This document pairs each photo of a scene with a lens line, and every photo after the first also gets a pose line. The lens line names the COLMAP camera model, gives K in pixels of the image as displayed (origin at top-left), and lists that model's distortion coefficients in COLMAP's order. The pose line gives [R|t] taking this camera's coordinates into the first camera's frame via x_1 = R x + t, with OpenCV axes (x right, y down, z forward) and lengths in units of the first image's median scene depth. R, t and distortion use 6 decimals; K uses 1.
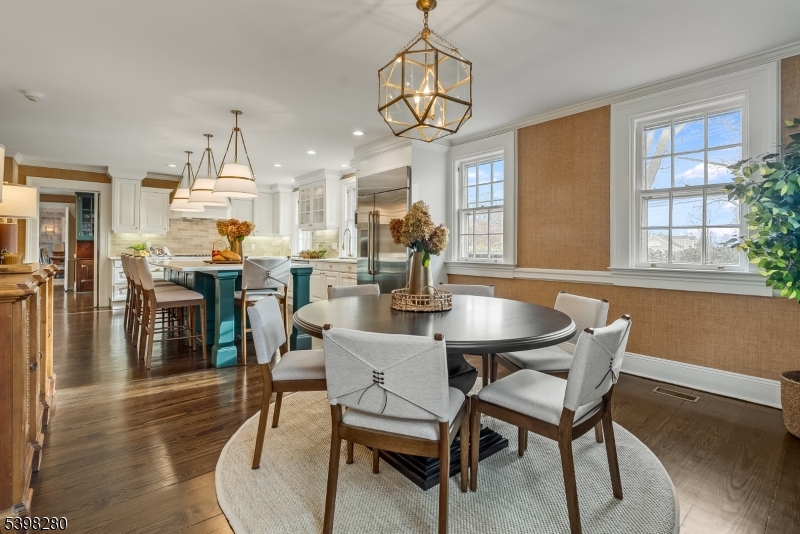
lens RADIAL K [[371.3, 0, 397.7], [0, 371.3, 244.6], [0, 0, 1]] dist [-0.000731, 0.002346]
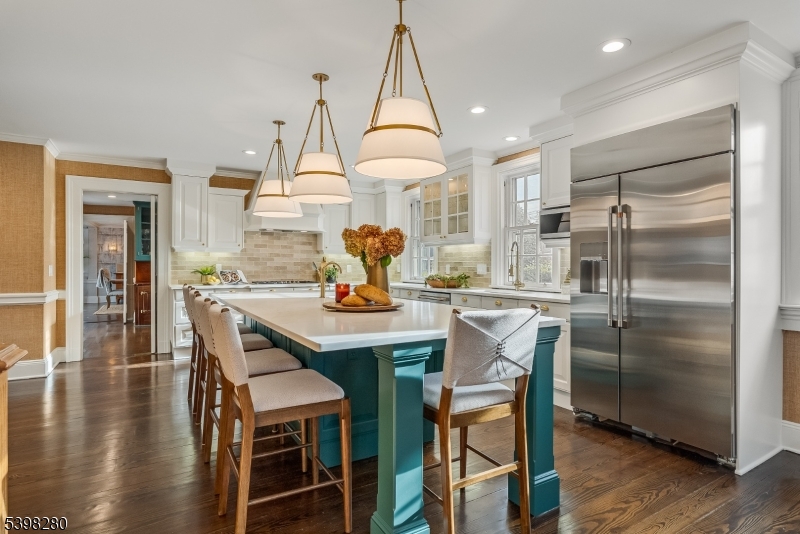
lens RADIAL K [[413.8, 0, 400.5], [0, 413.8, 265.0], [0, 0, 1]] dist [0.004020, 0.001483]
pose [[0.986721, -0.003239, -0.162390, -0.197923], [0.004765, 0.999948, 0.009006, -0.010717], [0.162352, -0.009660, 0.986686, 0.272119]]
